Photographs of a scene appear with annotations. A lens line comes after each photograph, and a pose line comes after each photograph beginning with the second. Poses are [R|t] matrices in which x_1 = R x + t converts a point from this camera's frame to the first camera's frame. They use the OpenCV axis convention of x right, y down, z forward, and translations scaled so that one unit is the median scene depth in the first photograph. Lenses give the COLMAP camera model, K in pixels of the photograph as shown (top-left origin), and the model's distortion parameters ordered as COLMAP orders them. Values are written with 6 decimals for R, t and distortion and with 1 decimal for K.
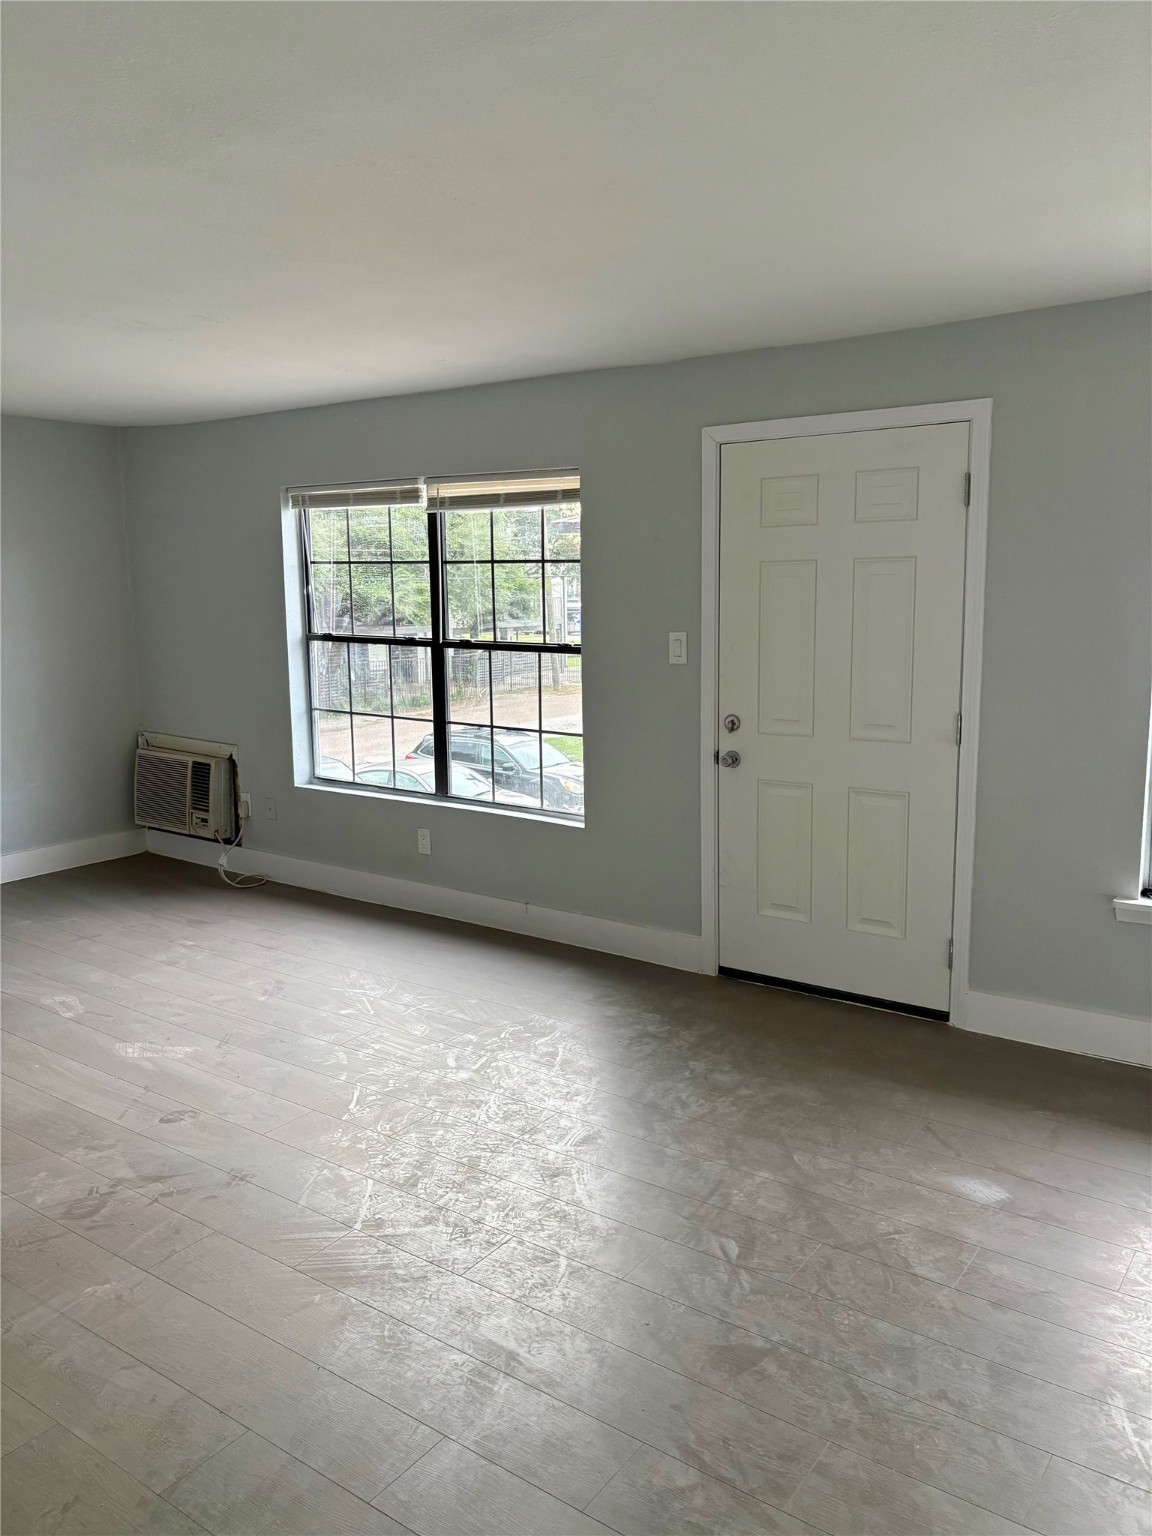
lens RADIAL K [[1169.7, 0, 582.2], [0, 1169.7, 763.4], [0, 0, 1]] dist [0.009970, -0.009697]
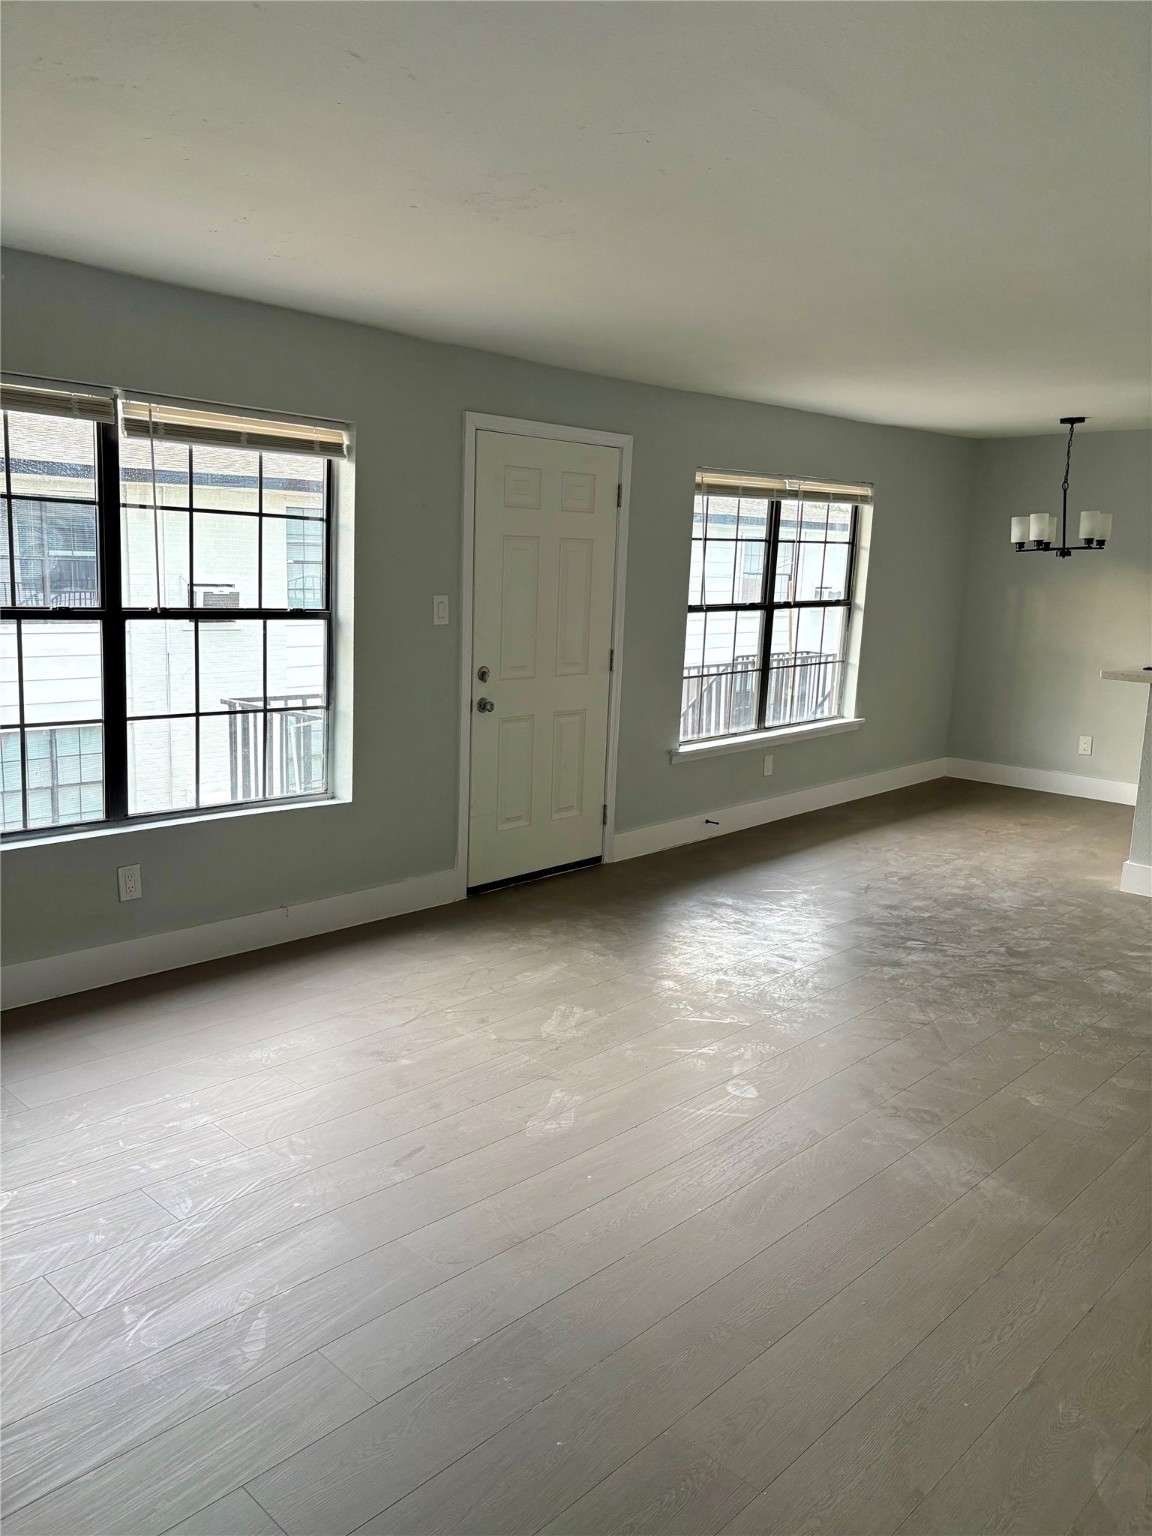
lens RADIAL K [[1169.7, 0, 535.1], [0, 1169.7, 774.1], [0, 0, 1]] dist [0.009970, -0.009697]
pose [[0.154204, -0.161986, 0.974670, -1.028402], [0.114986, 0.982708, 0.145130, -0.100592], [-0.981325, 0.089693, 0.170164, 0.773753]]
